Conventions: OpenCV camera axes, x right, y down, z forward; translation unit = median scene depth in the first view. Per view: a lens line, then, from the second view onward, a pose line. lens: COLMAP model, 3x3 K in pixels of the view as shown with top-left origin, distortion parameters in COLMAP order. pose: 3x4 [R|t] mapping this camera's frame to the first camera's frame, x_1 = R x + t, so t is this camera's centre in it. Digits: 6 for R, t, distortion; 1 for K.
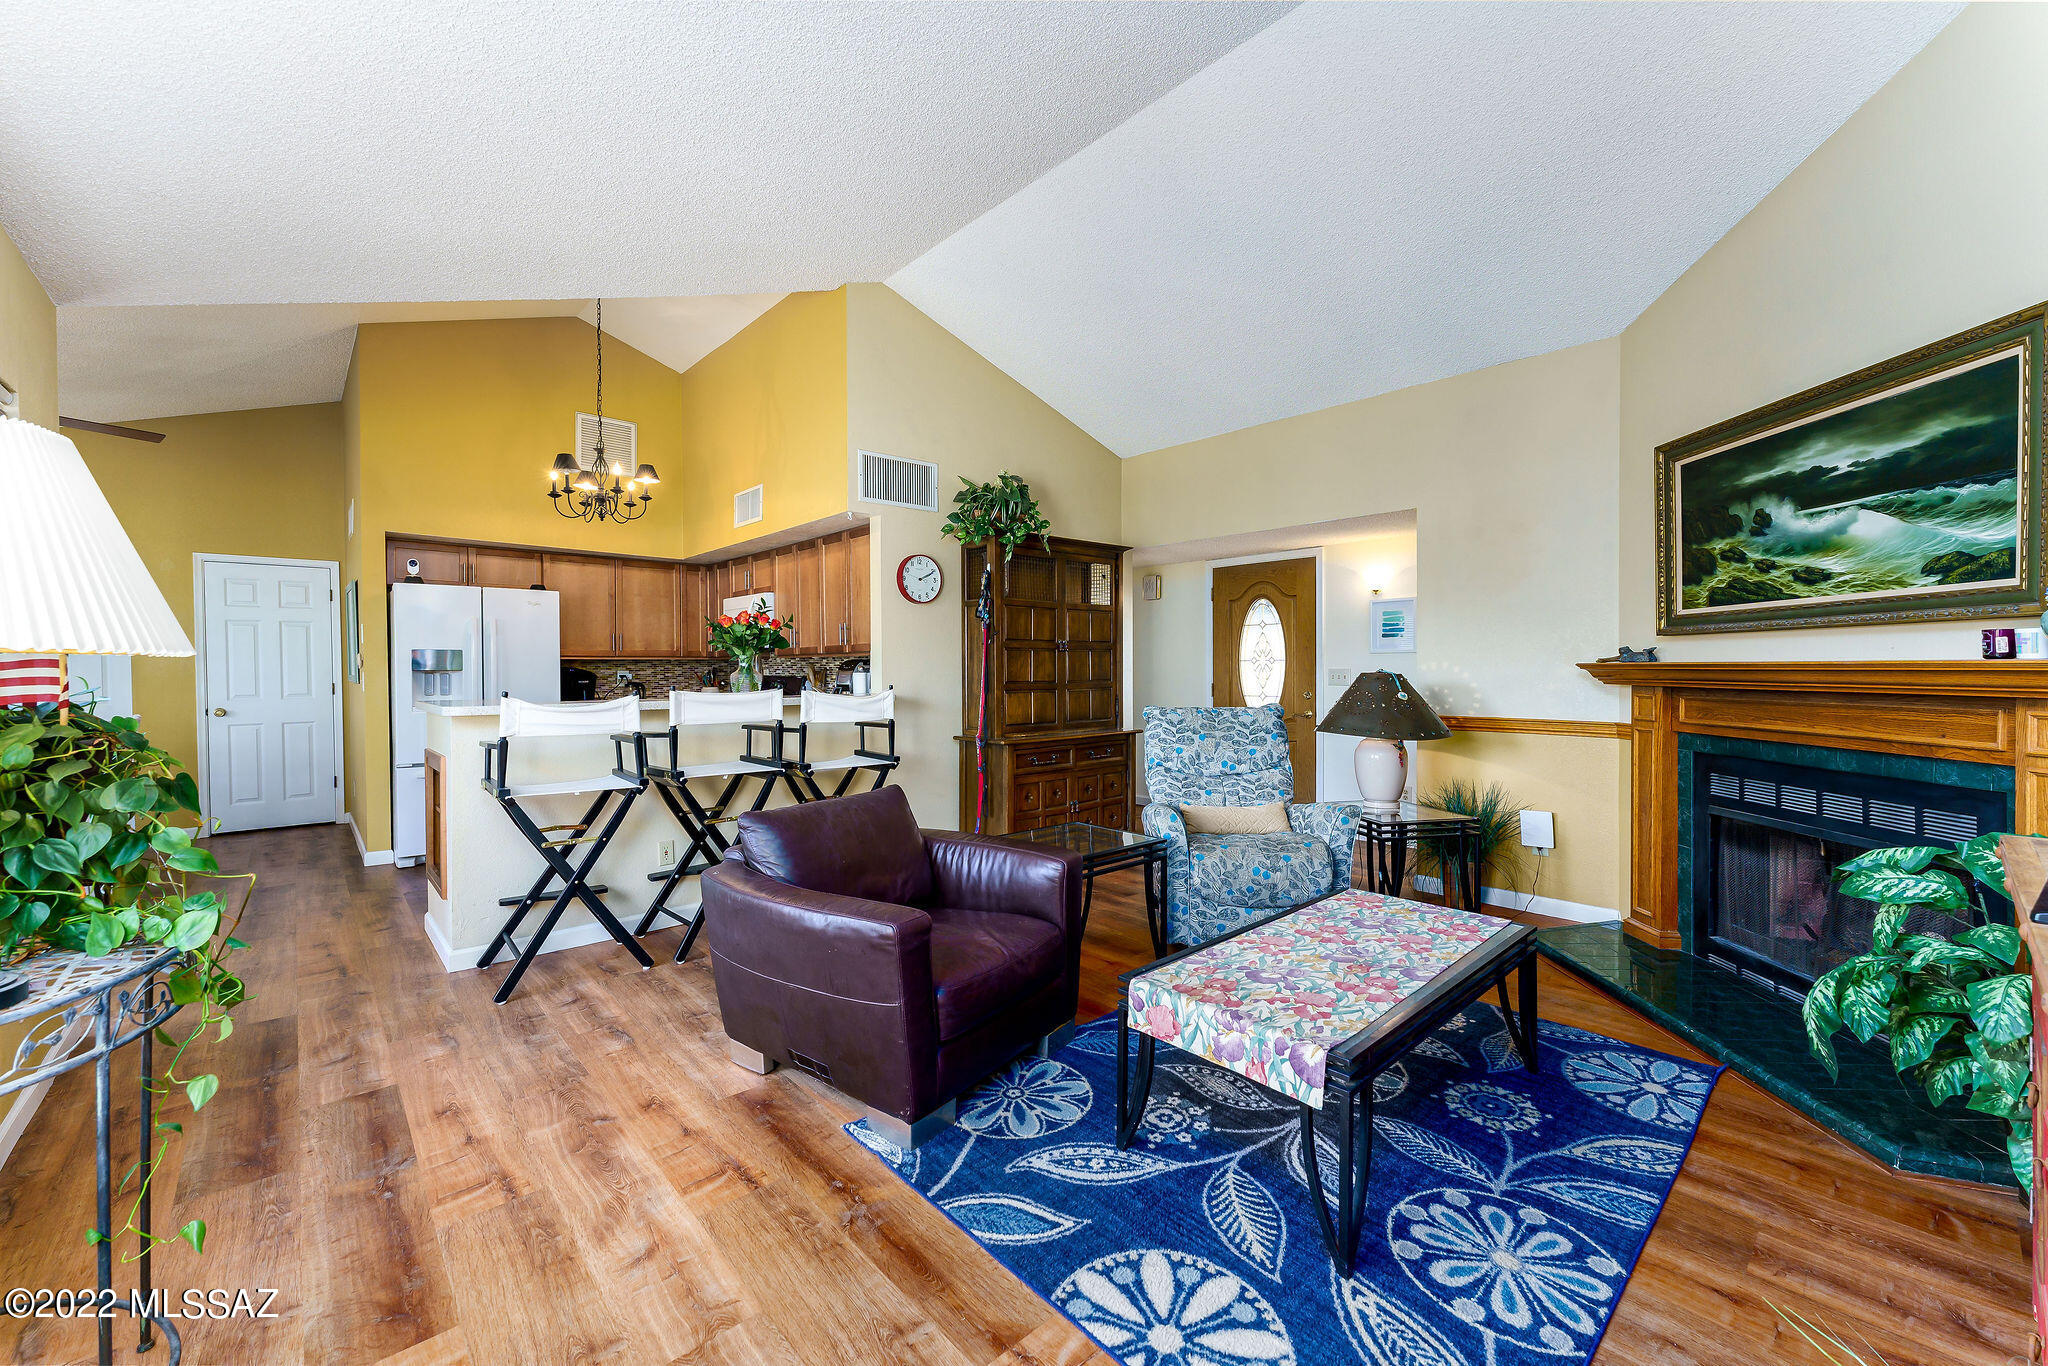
lens RADIAL K [[828.1, 0, 1025.9], [0, 828.1, 675.8], [0, 0, 1]] dist [0.002095, 0.000141]
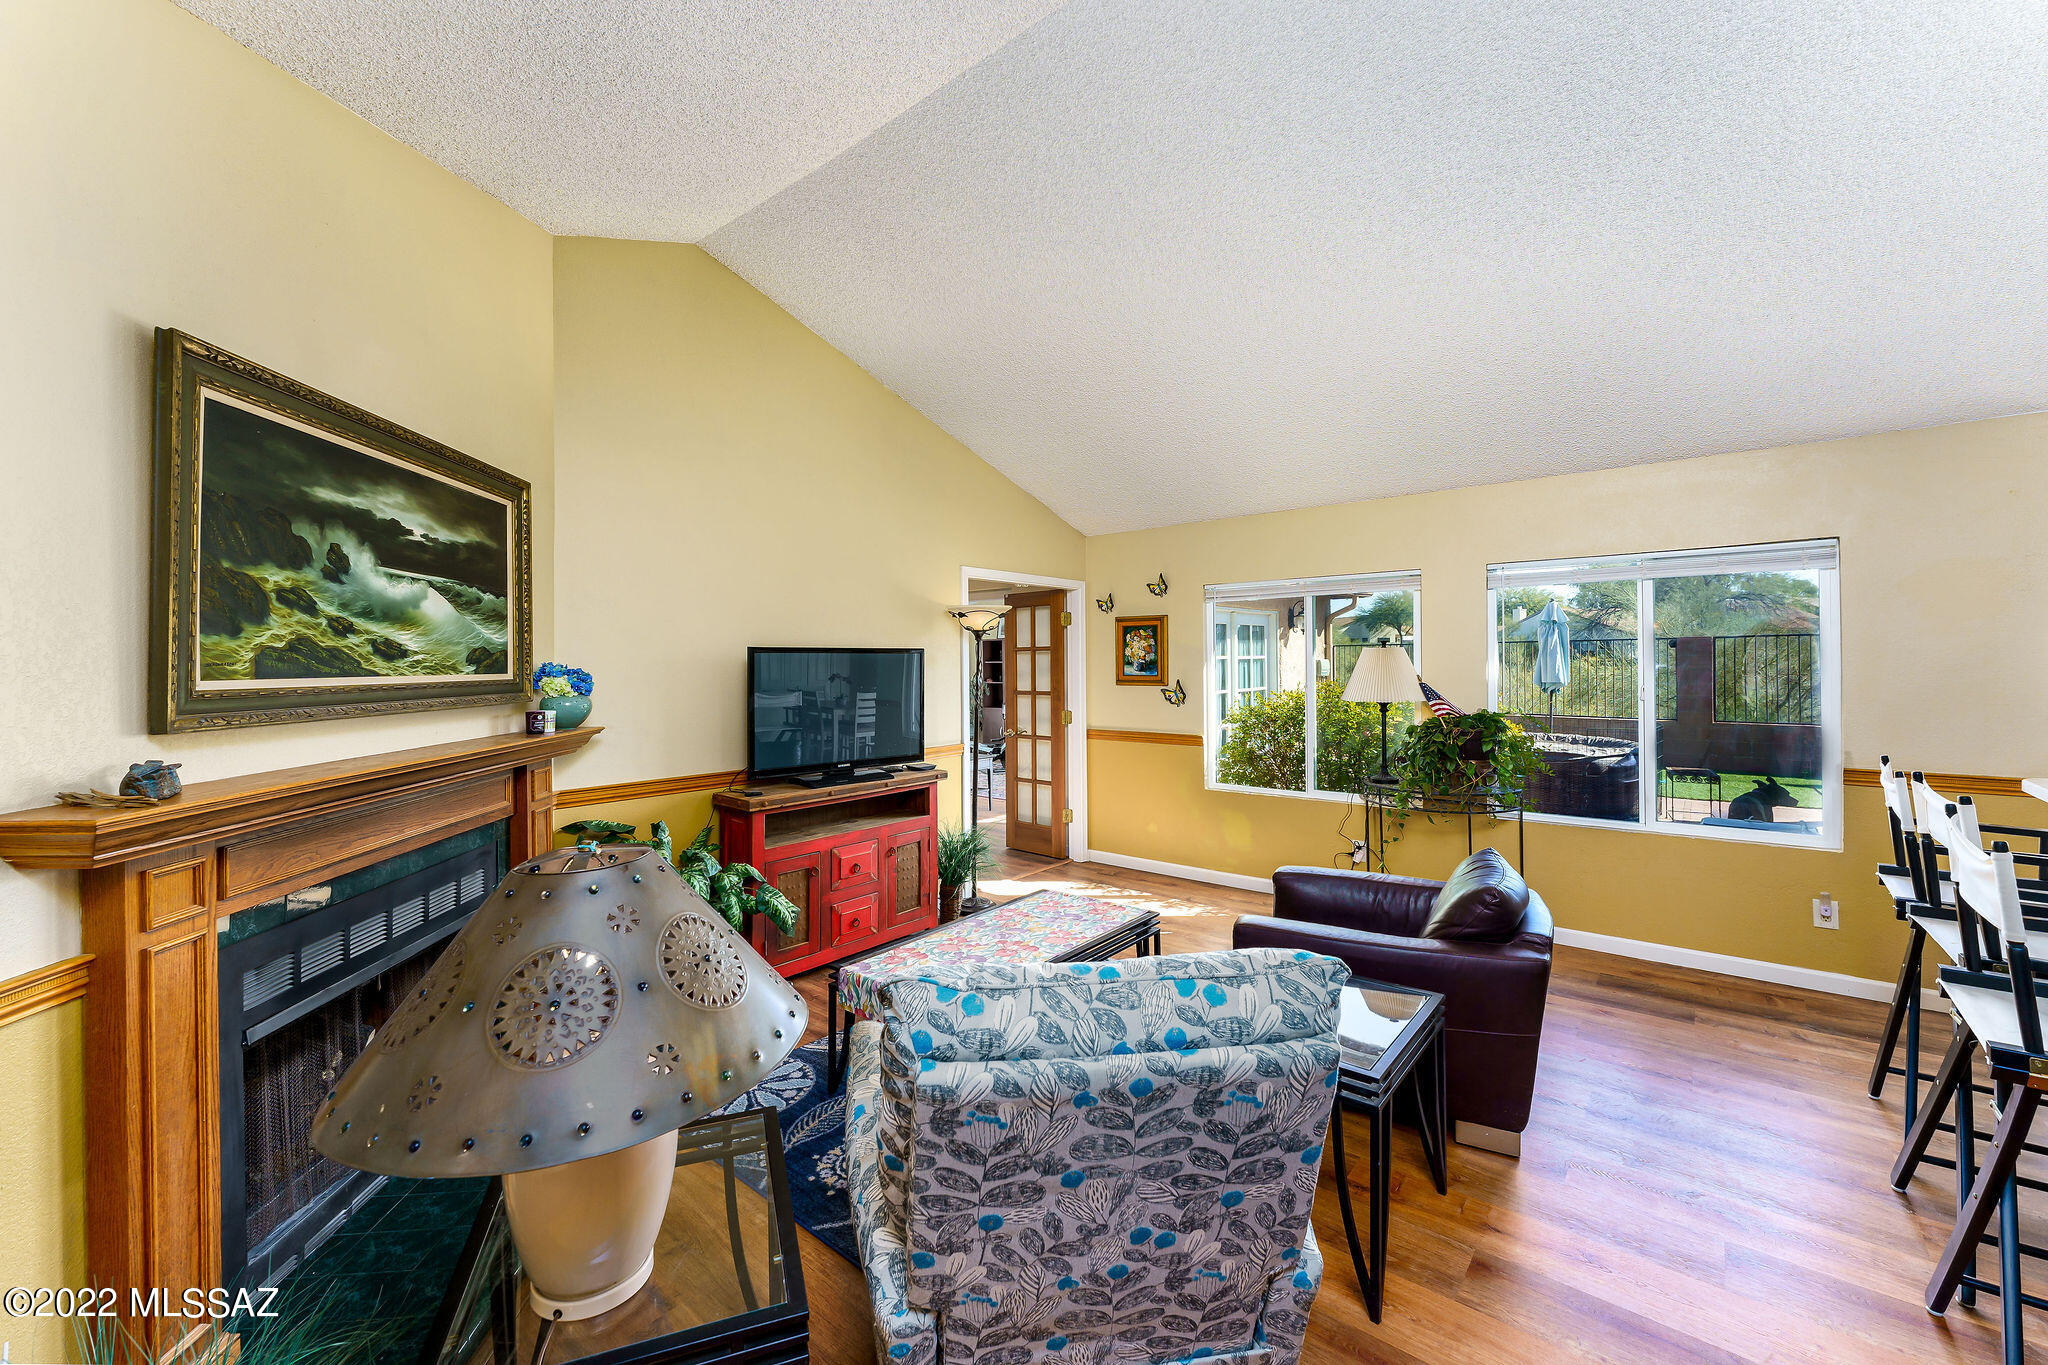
lens RADIAL K [[828.1, 0, 1022.3], [0, 828.1, 670.3], [0, 0, 1]] dist [0.002095, 0.000141]
pose [[-0.990244, 0.013082, -0.138730, 0.421260], [0.010564, 0.999766, 0.018872, -0.104148], [0.138944, 0.017223, -0.990150, 1.808663]]
